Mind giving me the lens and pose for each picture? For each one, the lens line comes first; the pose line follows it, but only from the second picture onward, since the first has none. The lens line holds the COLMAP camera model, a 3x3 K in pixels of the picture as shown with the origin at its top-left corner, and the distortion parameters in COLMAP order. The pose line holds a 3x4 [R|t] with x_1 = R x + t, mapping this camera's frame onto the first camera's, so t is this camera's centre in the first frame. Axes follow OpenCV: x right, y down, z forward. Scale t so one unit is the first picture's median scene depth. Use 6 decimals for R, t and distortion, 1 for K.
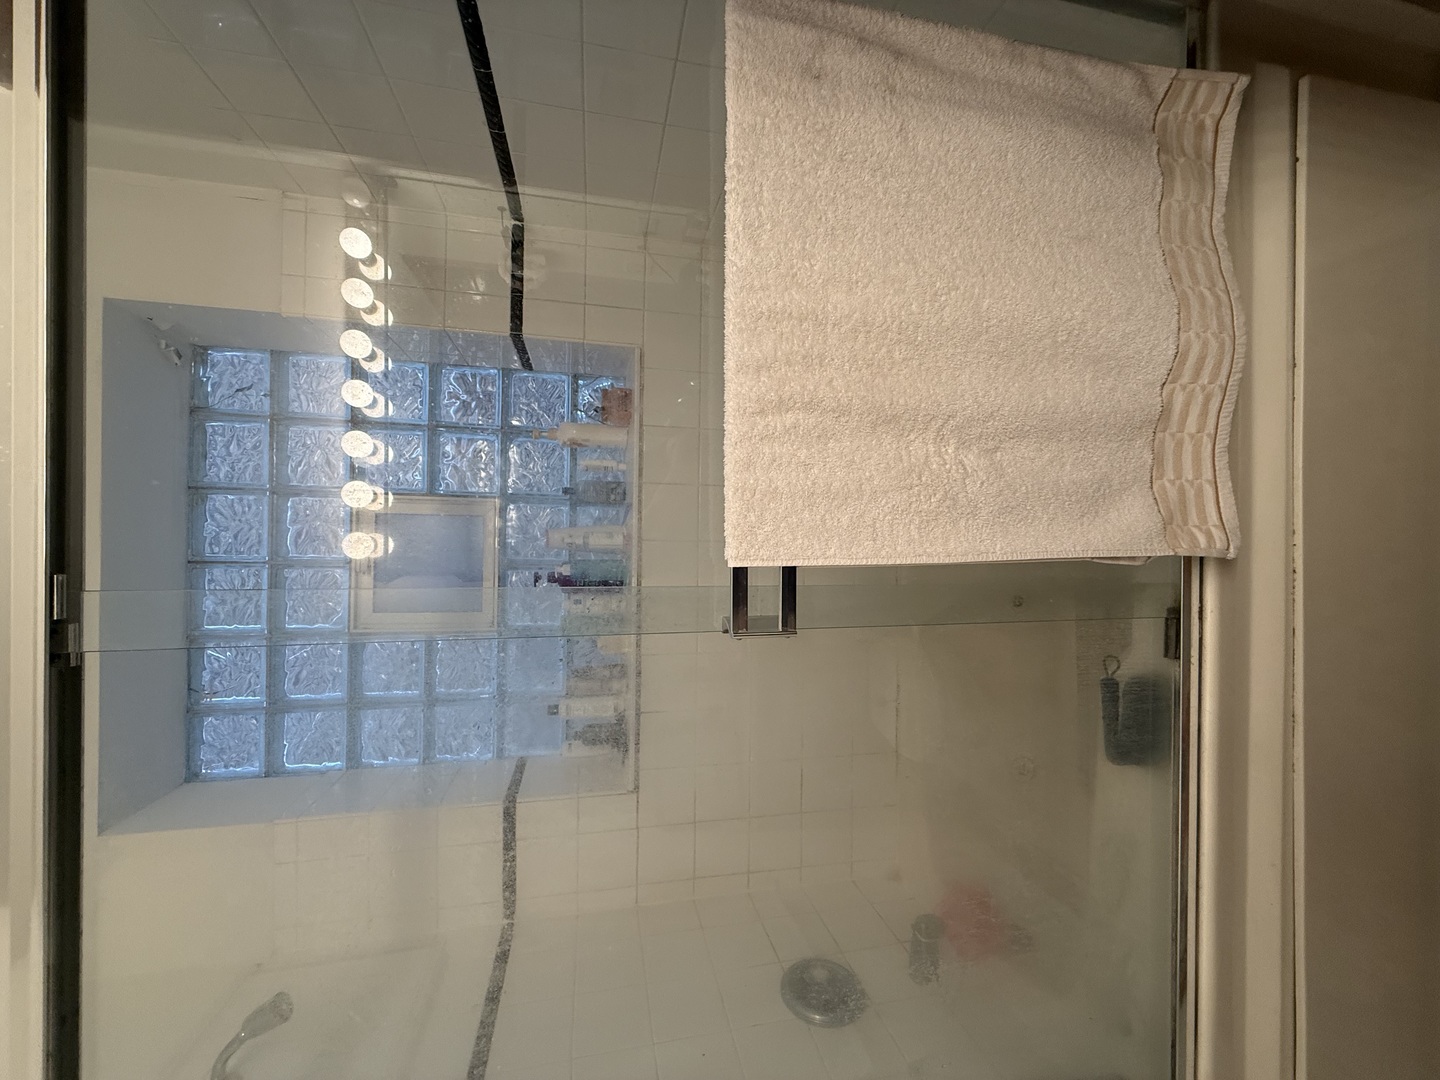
lens RADIAL K [[574.2, 0, 718.2], [0, 574.2, 542.2], [0, 0, 1]] dist [0.002730, 0.000181]
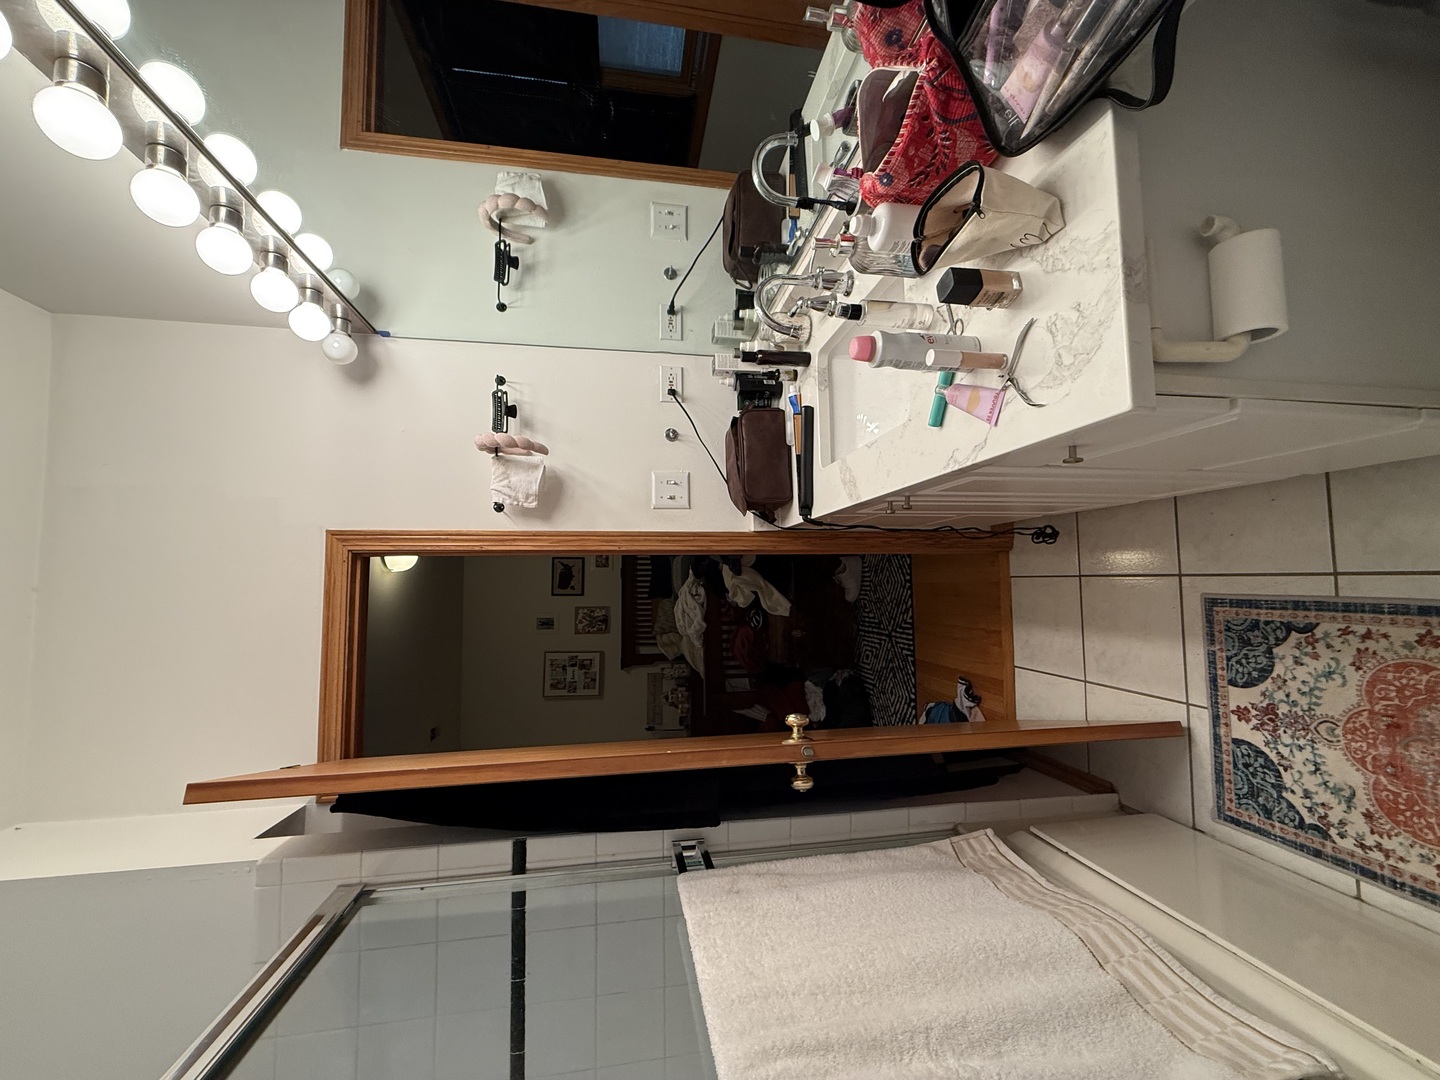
lens RADIAL K [[574.2, 0, 718.2], [0, 574.2, 542.2], [0, 0, 1]] dist [0.002730, 0.000181]
pose [[0.956811, -0.217995, 0.192329, 0.019021], [0.180994, -0.071020, -0.980917, 0.751054], [0.227494, 0.973362, -0.028497, 0.051101]]
